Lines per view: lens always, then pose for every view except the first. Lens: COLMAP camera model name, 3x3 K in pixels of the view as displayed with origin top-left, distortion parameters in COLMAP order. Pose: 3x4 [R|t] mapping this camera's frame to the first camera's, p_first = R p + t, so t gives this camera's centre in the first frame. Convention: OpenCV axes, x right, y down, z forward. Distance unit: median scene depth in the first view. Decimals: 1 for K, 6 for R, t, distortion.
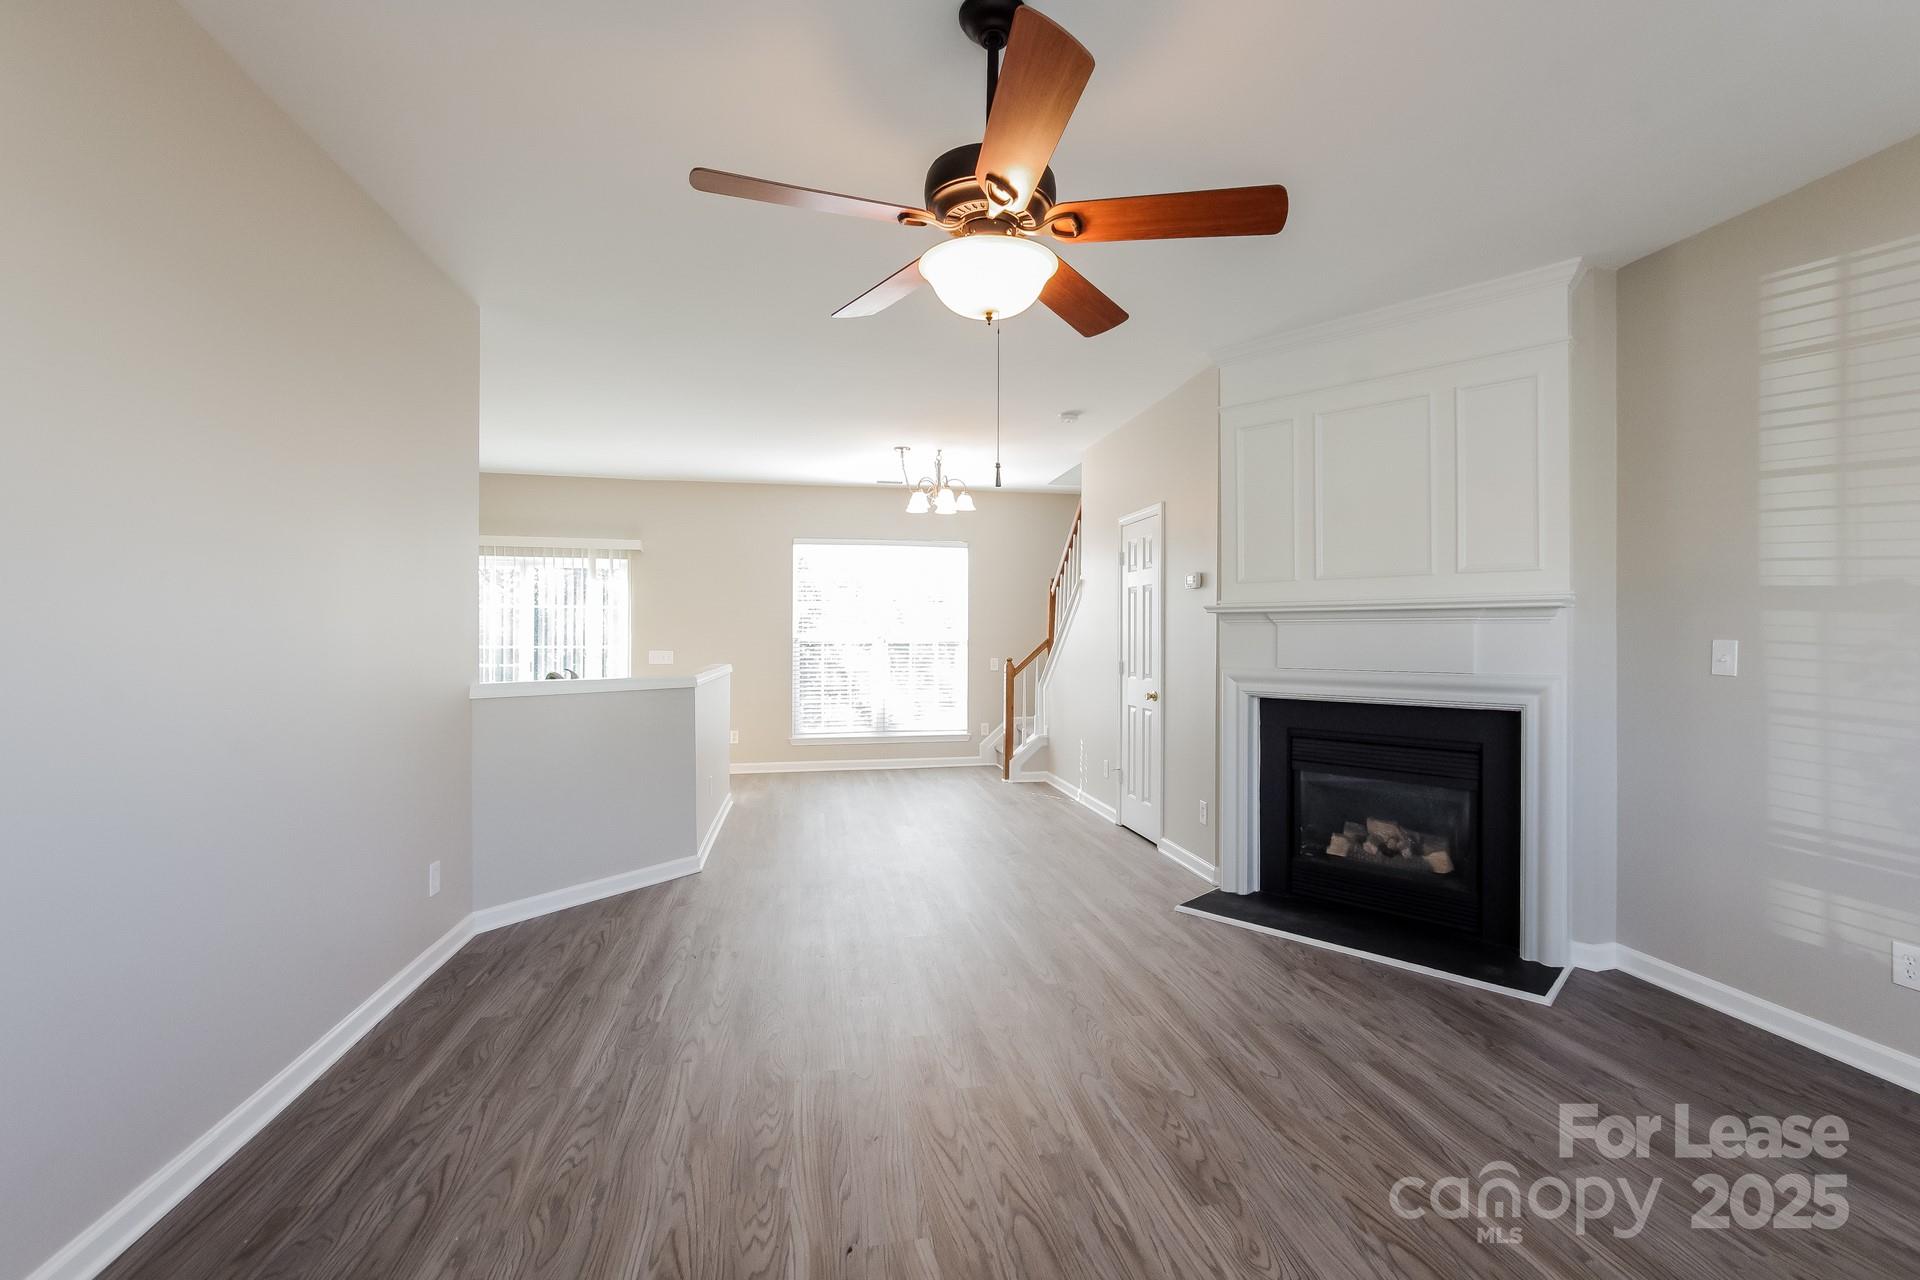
lens RADIAL K [[837.3, 0, 960.9], [0, 837.3, 644.9], [0, 0, 1]] dist [-0.012231, -0.000381]
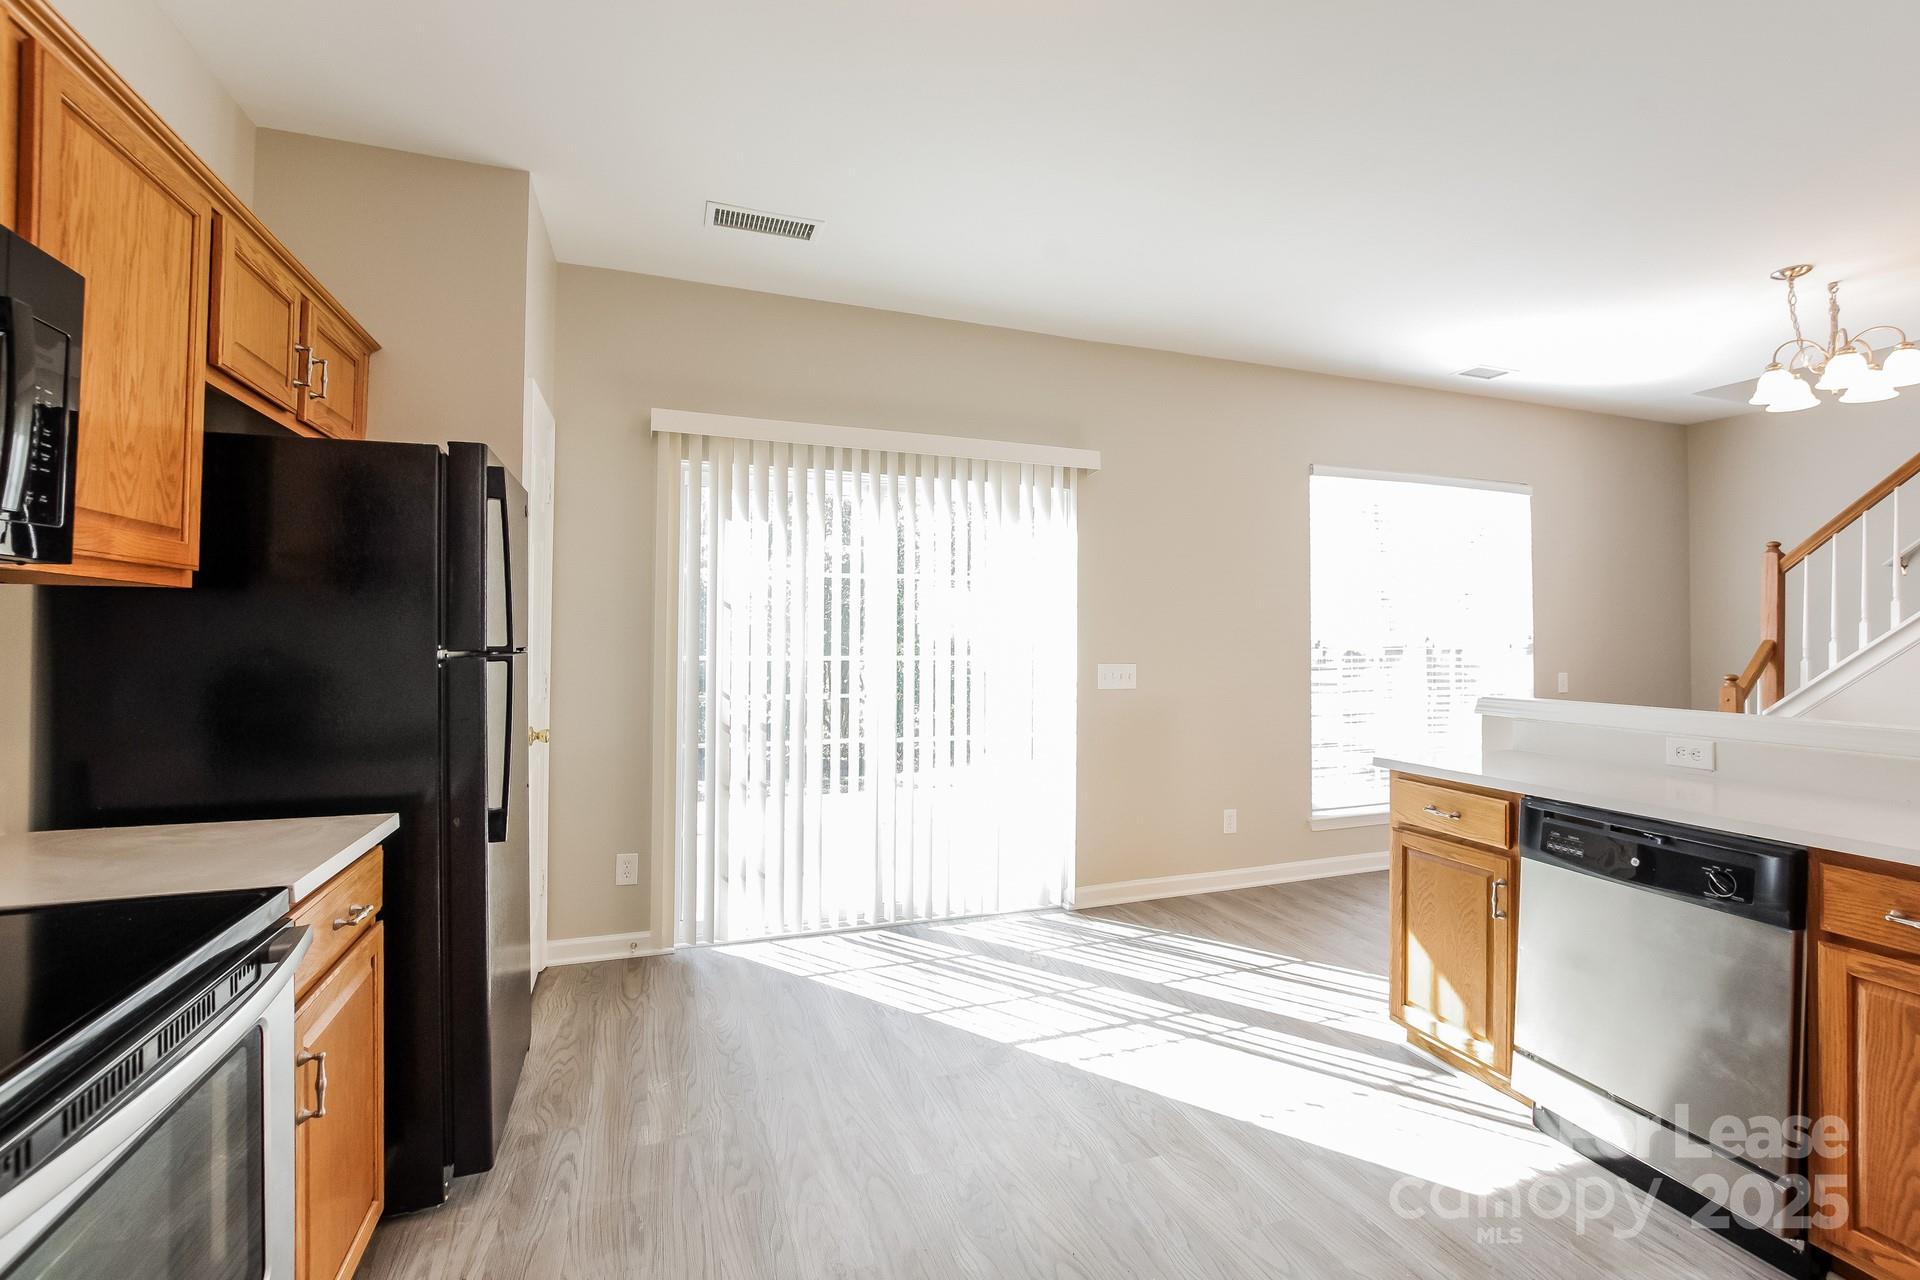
lens RADIAL K [[837.3, 0, 954.1], [0, 837.3, 635.0], [0, 0, 1]] dist [-0.012231, -0.000381]
pose [[0.984278, 0.007787, 0.176453, -0.554944], [-0.003542, 0.999697, -0.024358, 0.001694], [-0.176589, 0.023350, 0.984008, 0.501971]]
